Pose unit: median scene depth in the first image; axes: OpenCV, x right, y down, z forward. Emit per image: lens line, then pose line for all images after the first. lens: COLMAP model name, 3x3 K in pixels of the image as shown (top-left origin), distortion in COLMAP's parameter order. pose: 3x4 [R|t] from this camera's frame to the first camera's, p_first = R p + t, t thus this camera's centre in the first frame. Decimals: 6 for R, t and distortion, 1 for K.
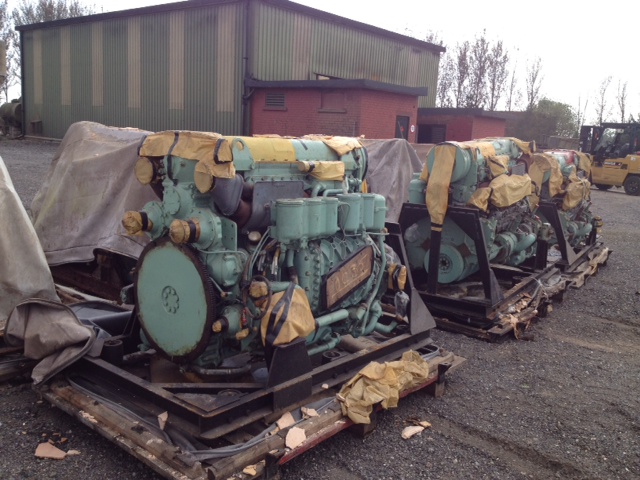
lens RADIAL K [[633.9, 0, 320.0], [0, 633.9, 240.0], [0, 0, 1]] dist [0.083183, -0.356474]
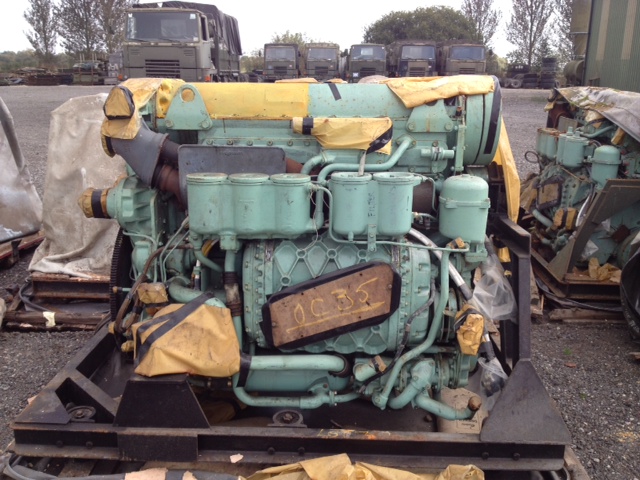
lens RADIAL K [[633.9, 0, 320.0], [0, 633.9, 240.0], [0, 0, 1]] dist [0.083183, -0.356474]
pose [[0.604280, 0.153014, -0.781941, 0.535297], [-0.103107, 0.988152, 0.113686, -0.079223], [0.790072, 0.011925, 0.612898, 0.642802]]
